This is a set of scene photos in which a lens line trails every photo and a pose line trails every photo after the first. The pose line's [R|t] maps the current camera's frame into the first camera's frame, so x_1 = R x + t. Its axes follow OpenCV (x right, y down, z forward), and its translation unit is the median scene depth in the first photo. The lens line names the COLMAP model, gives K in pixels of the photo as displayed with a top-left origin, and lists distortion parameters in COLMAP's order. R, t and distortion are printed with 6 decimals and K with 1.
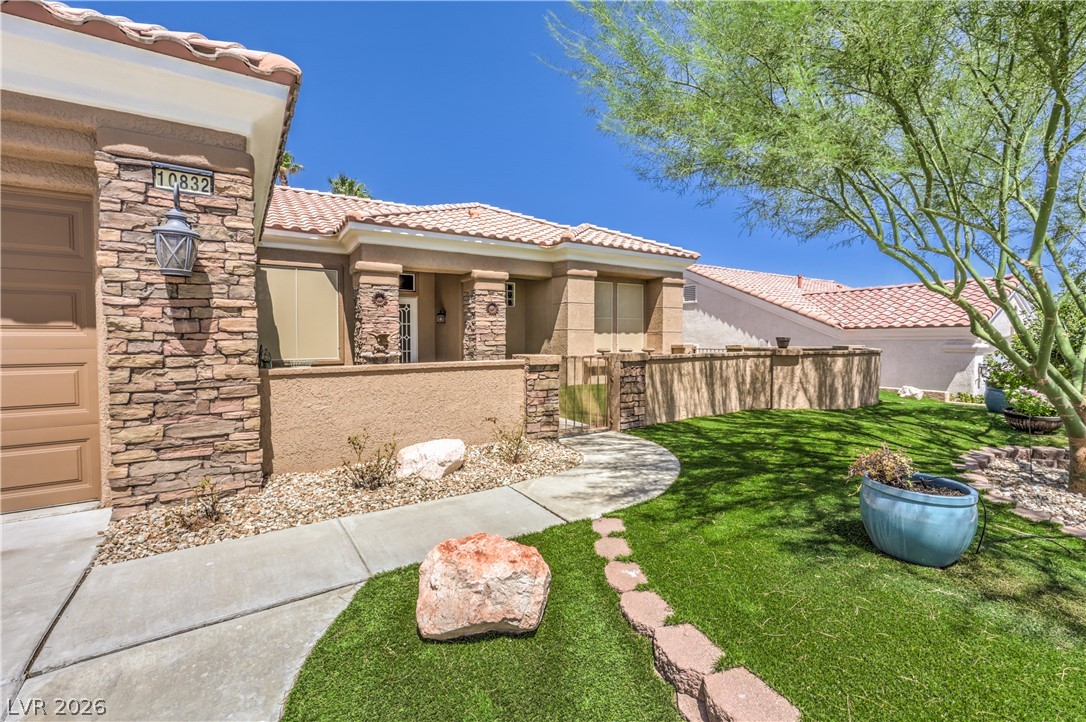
lens RADIAL K [[484.7, 0, 529.8], [0, 484.7, 345.5], [0, 0, 1]] dist [-0.007652, -0.000072]
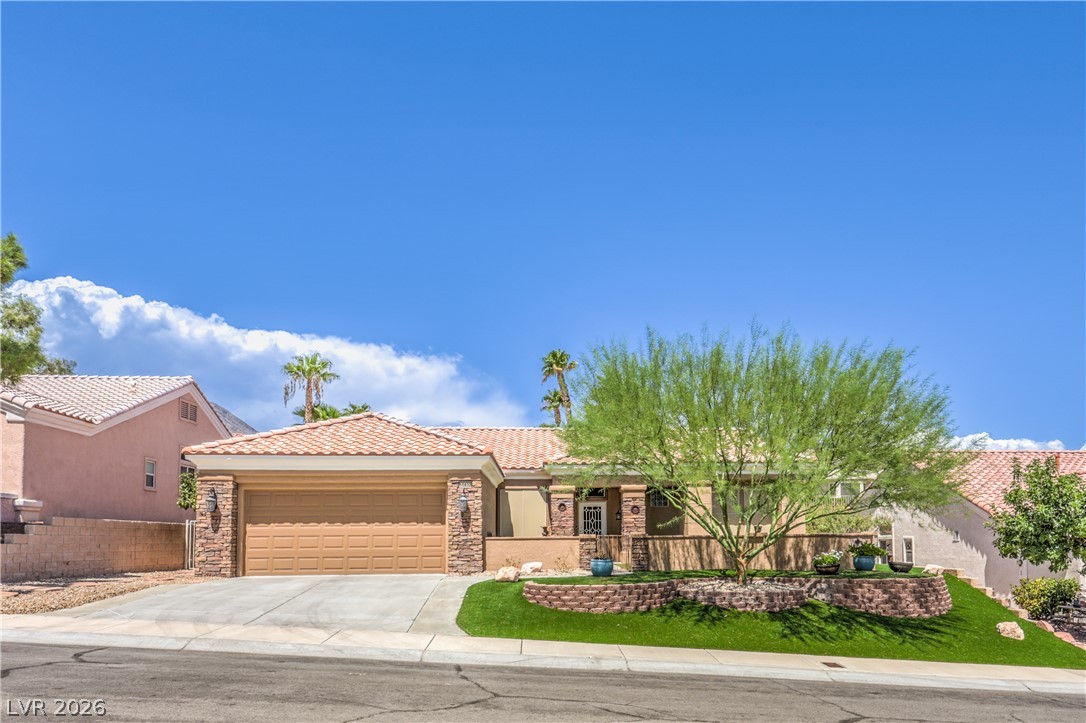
lens RADIAL K [[794.1, 0, 542.9], [0, 794.1, 364.5], [0, 0, 1]] dist [-0.007291, 0.006541]
pose [[0.851257, -0.119673, -0.510921, 1.401161], [-0.002756, 0.972615, -0.232408, 0.084239], [0.524742, 0.199247, 0.827615, -1.821233]]
